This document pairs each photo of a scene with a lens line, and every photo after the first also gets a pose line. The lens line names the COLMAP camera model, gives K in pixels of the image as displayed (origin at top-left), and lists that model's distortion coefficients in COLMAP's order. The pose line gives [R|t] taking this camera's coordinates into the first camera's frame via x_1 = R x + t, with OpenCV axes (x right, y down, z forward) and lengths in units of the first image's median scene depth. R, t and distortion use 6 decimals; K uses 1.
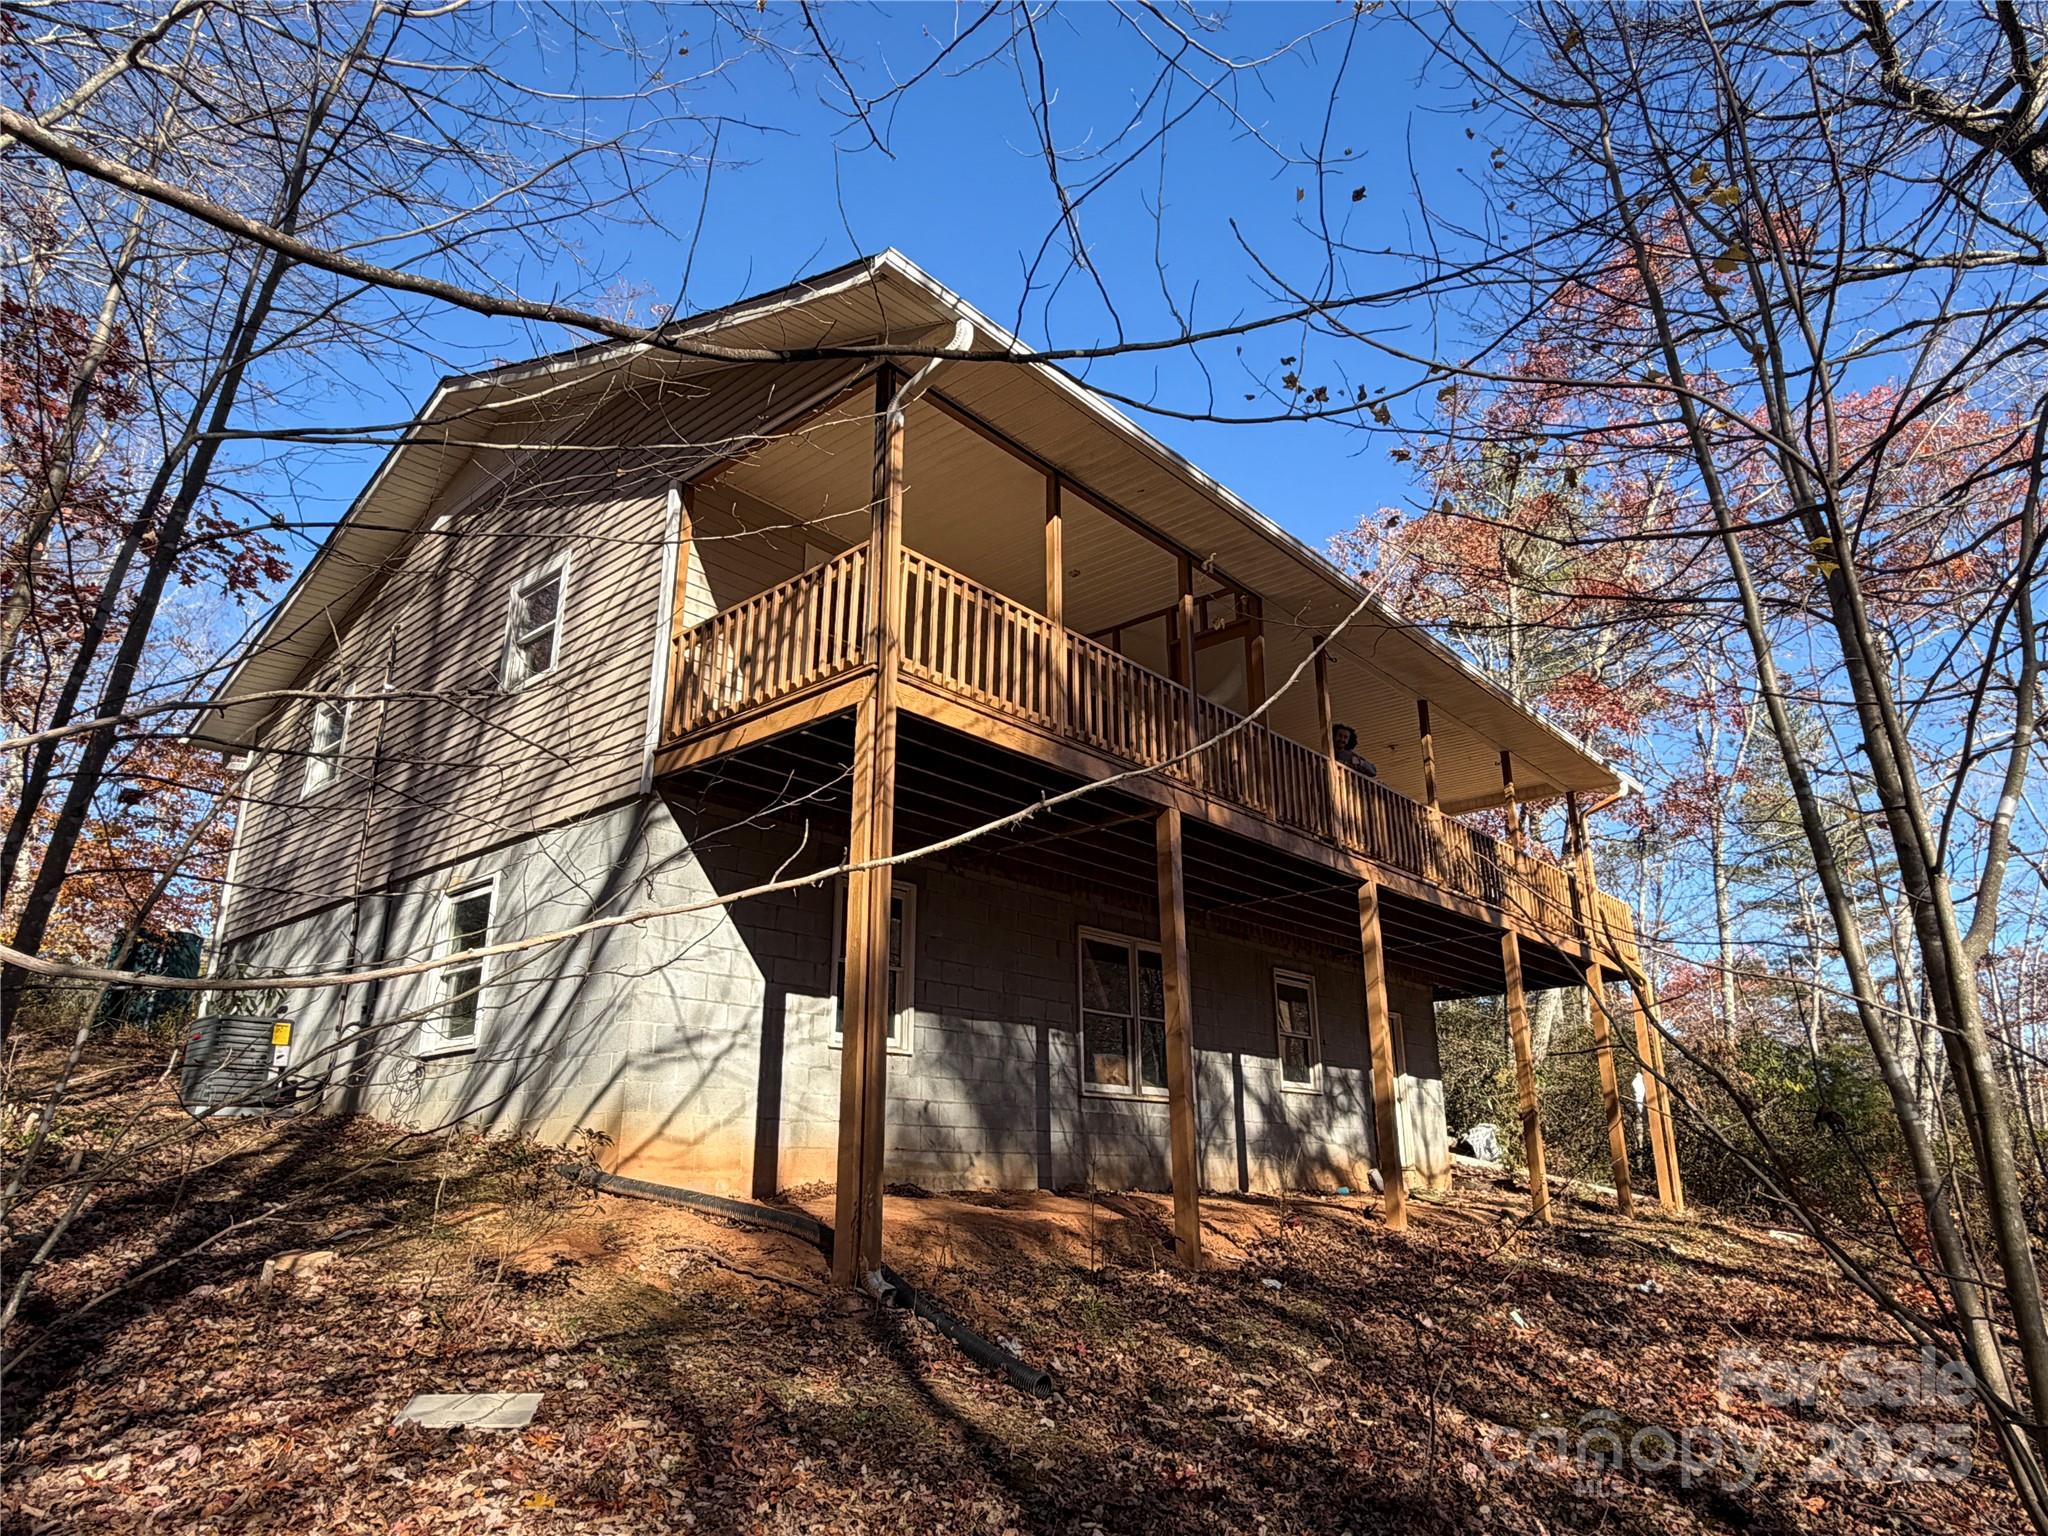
lens RADIAL K [[1248.7, 0, 1025.7], [0, 1248.7, 764.9], [0, 0, 1]] dist [0.003354, 0.000222]
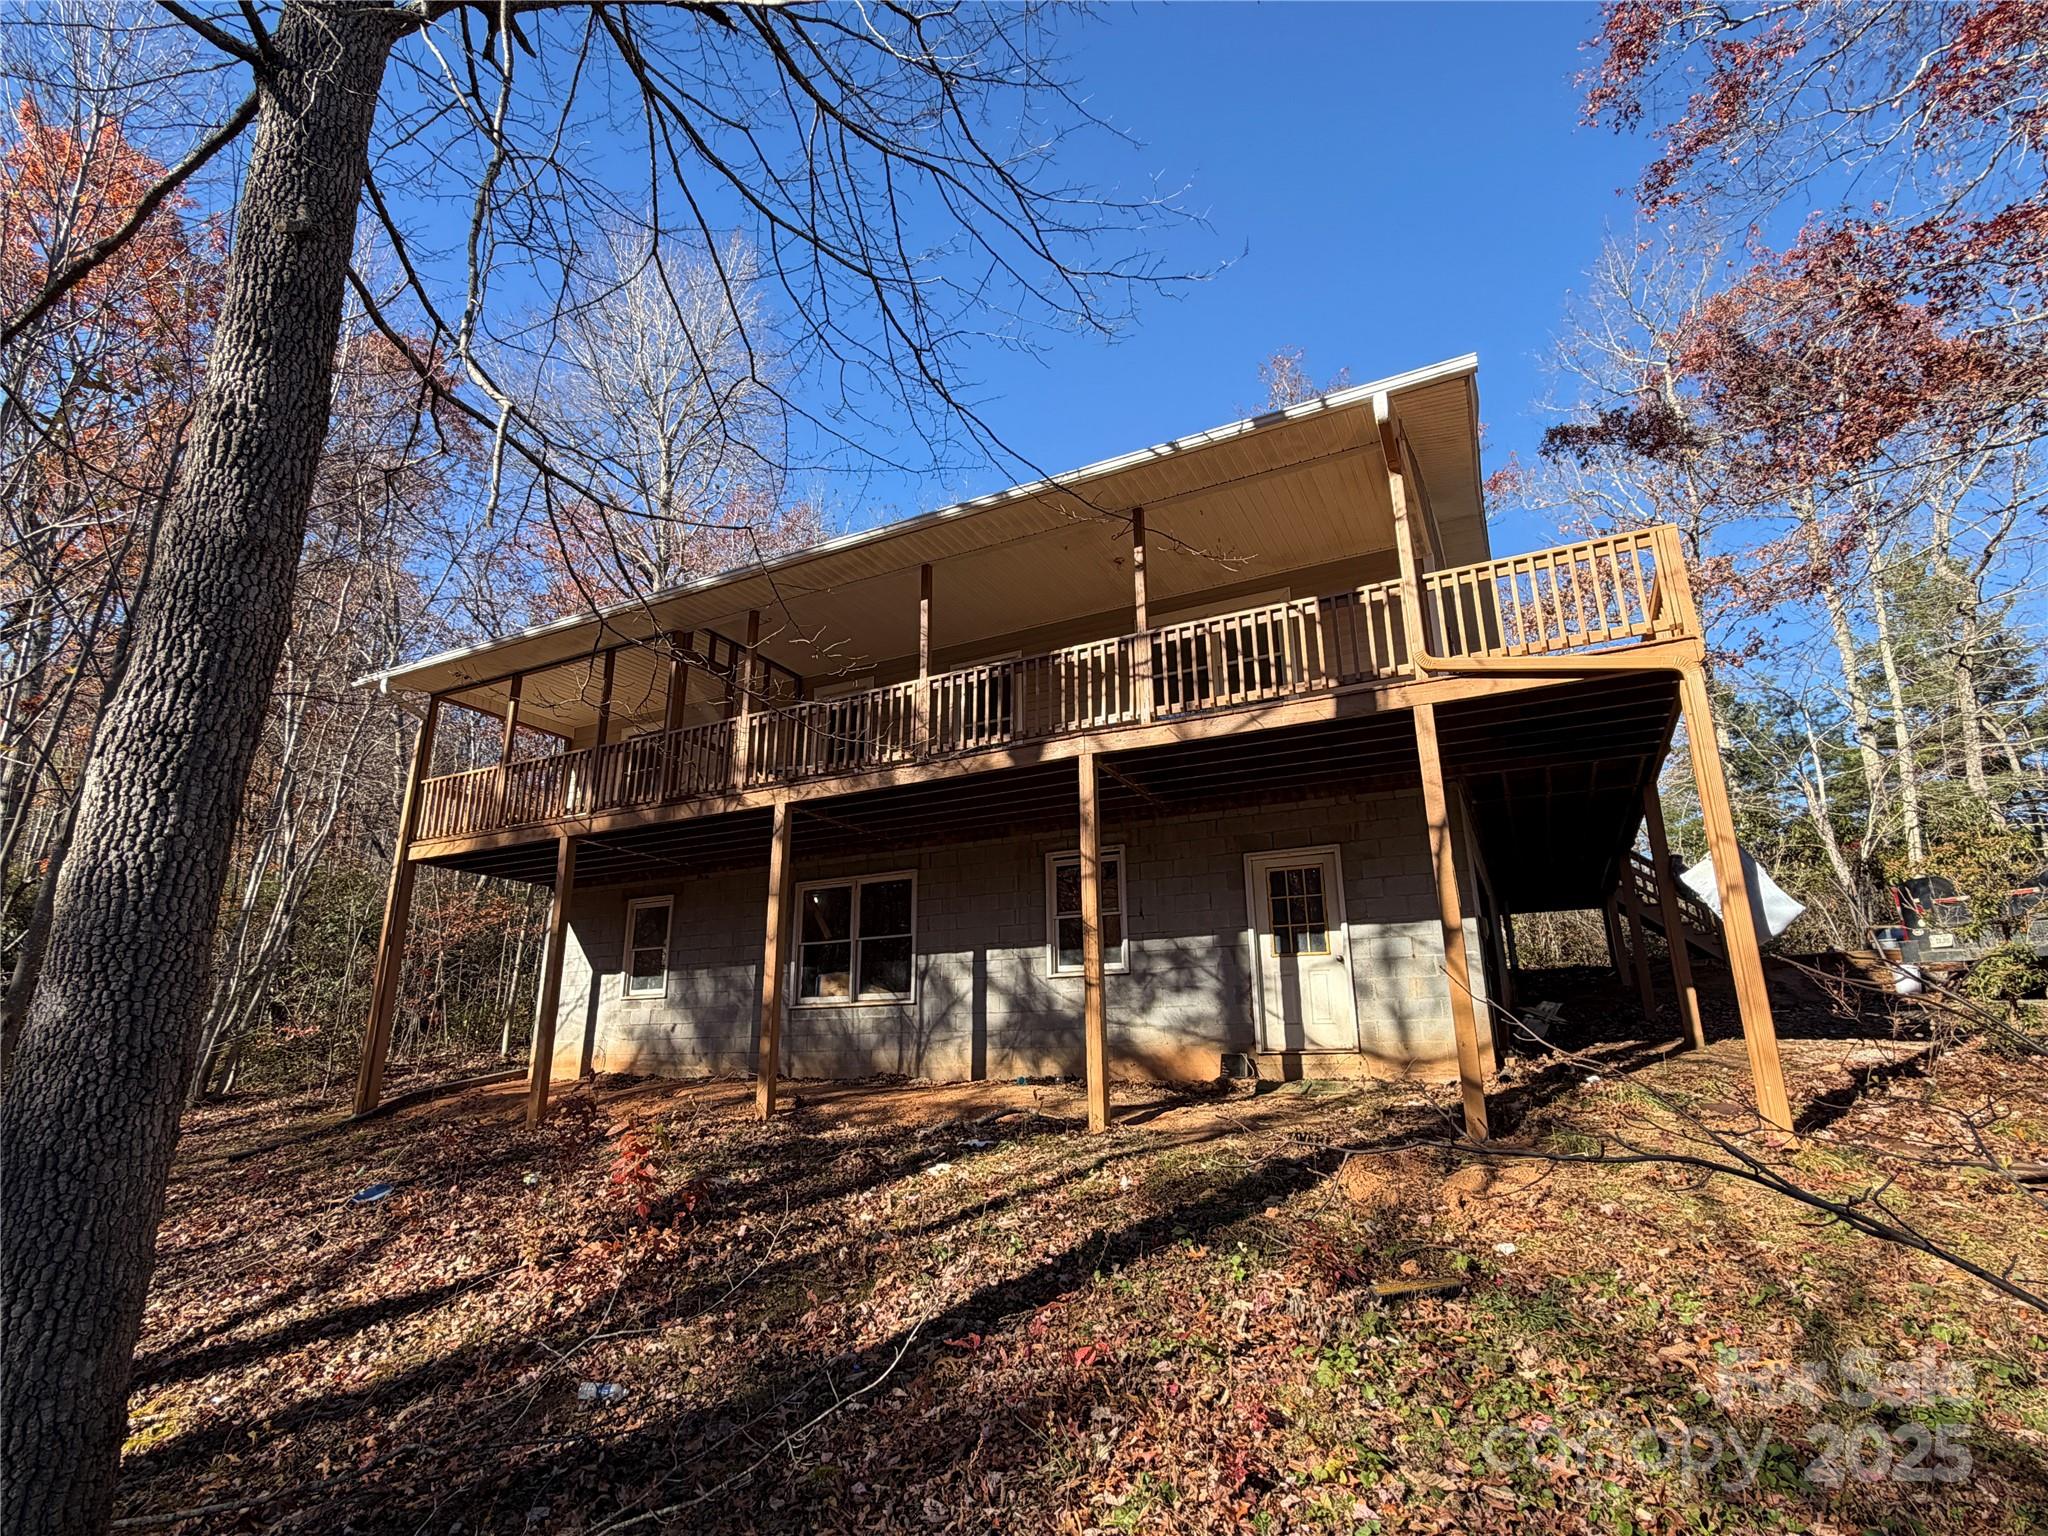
lens RADIAL K [[1012.0, 0, 1019.6], [0, 1012.0, 762.8], [0, 0, 1]] dist [-0.003889, -0.000086]
pose [[0.253529, -0.262528, -0.931022, 1.015055], [0.323556, 0.930046, -0.174144, 0.243883], [0.911611, -0.257087, 0.320736, 0.802926]]
